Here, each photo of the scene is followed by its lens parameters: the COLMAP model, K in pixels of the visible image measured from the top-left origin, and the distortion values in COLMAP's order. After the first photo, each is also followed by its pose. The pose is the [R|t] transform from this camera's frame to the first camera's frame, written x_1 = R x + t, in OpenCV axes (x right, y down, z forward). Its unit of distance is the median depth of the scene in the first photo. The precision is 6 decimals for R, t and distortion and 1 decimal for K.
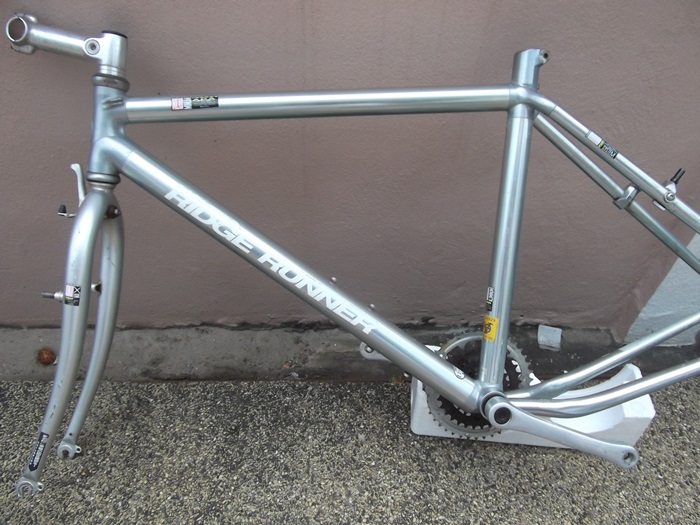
lens RADIAL K [[555.6, 0, 351.2], [0, 555.6, 283.0], [0, 0, 1]] dist [-0.057959, 0.073672]
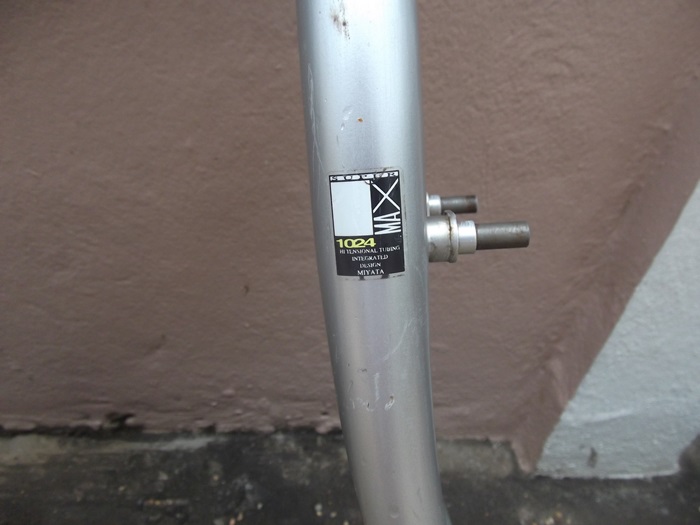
lens RADIAL K [[555.6, 0, 351.2], [0, 555.6, 283.0], [0, 0, 1]] dist [-0.057959, 0.073672]
pose [[0.998096, 0.023473, 0.057039, 0.311328], [-0.016230, 0.992116, -0.124271, 0.006945], [-0.059506, 0.123109, 0.990608, 0.527196]]
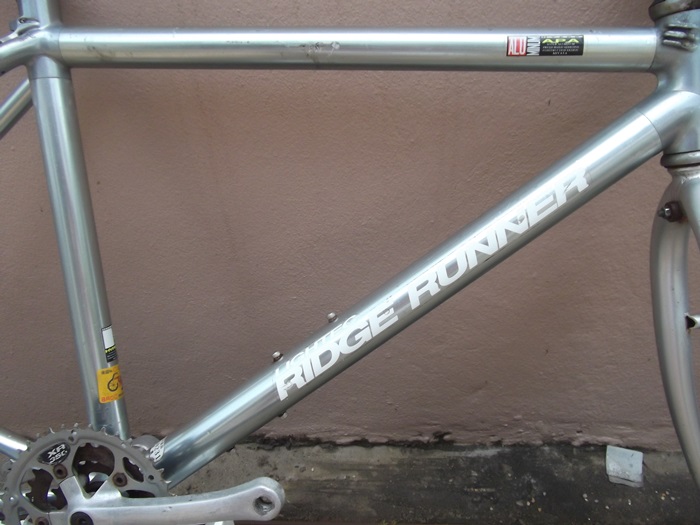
lens RADIAL K [[555.6, 0, 351.2], [0, 555.6, 283.0], [0, 0, 1]] dist [-0.057959, 0.073672]
pose [[0.989595, -0.021891, -0.142203, 0.131331], [-0.003967, 0.983830, -0.179061, 0.000459], [0.143824, 0.177762, 0.973507, 0.260203]]
